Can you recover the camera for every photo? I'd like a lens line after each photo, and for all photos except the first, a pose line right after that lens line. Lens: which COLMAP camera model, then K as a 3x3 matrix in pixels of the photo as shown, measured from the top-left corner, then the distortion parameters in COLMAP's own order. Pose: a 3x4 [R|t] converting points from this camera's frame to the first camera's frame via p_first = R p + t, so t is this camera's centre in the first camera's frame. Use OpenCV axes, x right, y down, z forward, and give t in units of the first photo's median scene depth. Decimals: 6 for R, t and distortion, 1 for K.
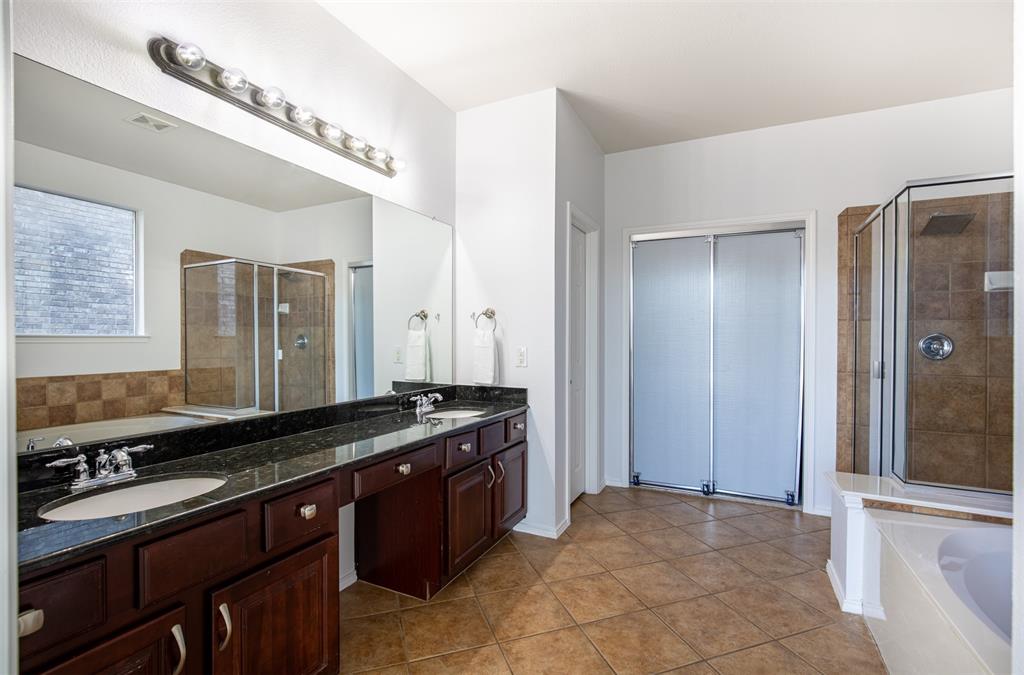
lens RADIAL K [[463.6, 0, 502.8], [0, 463.6, 340.7], [0, 0, 1]] dist [-0.017105, 0.002050]
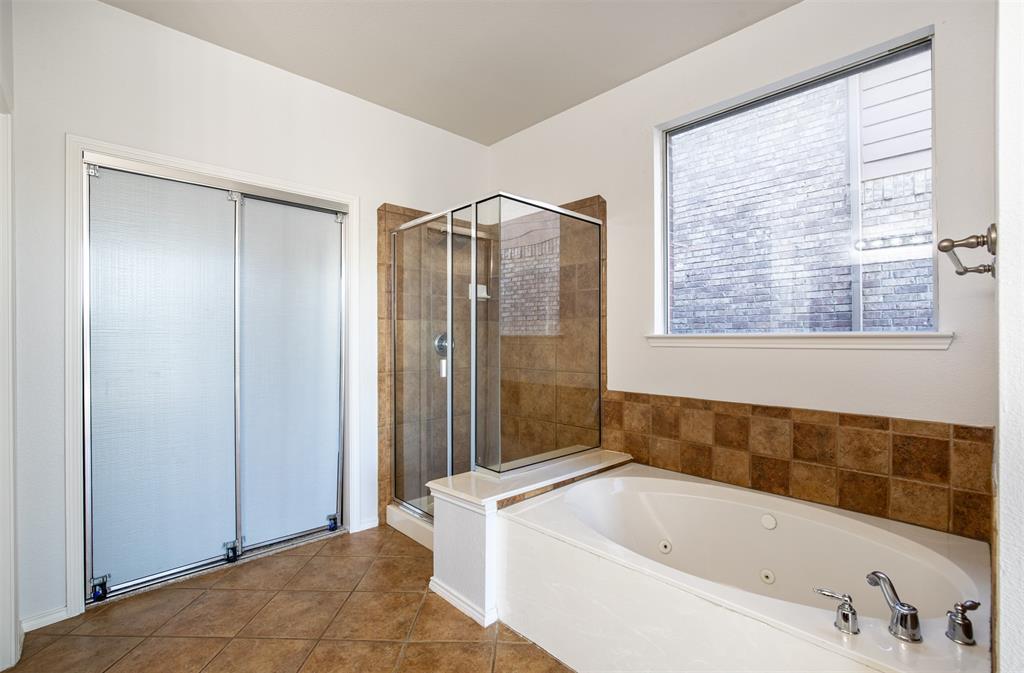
lens RADIAL K [[463.6, 0, 522.3], [0, 463.6, 337.6], [0, 0, 1]] dist [-0.017105, 0.002050]
pose [[0.322146, -0.002920, 0.946686, -0.084911], [0.007793, 0.999970, 0.000432, -0.002580], [-0.946658, 0.007238, 0.322159, 0.415060]]
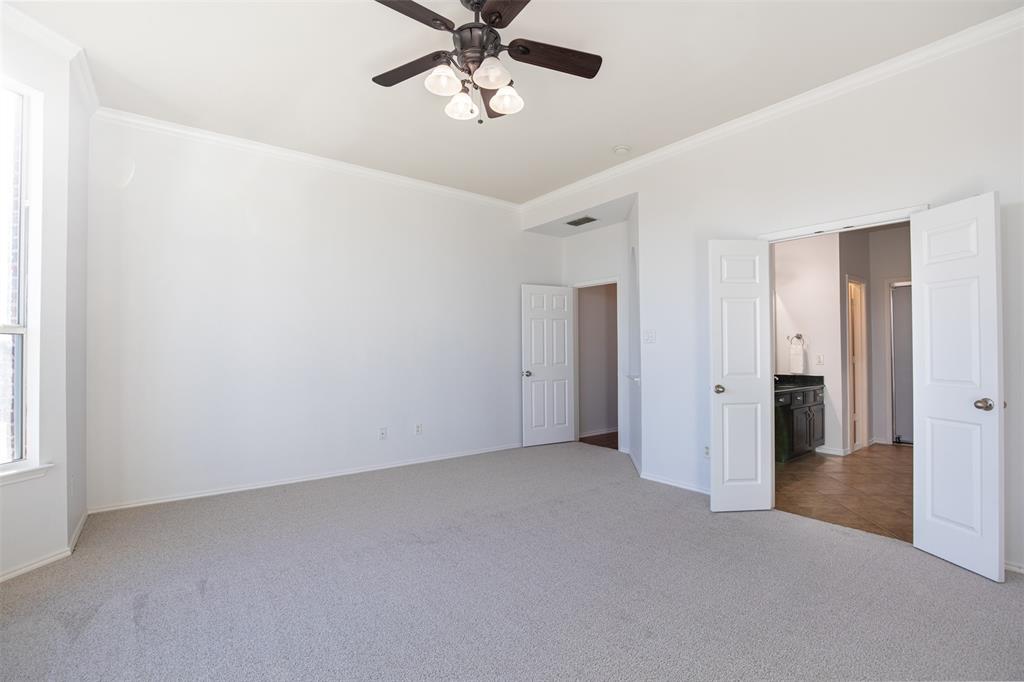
lens RADIAL K [[463.6, 0, 506.3], [0, 463.6, 342.6], [0, 0, 1]] dist [-0.017105, 0.002050]
pose [[0.905208, -0.009680, -0.424858, -0.304092], [0.002355, 0.999839, -0.017762, -0.002972], [0.424962, 0.015078, 0.905086, -1.186491]]
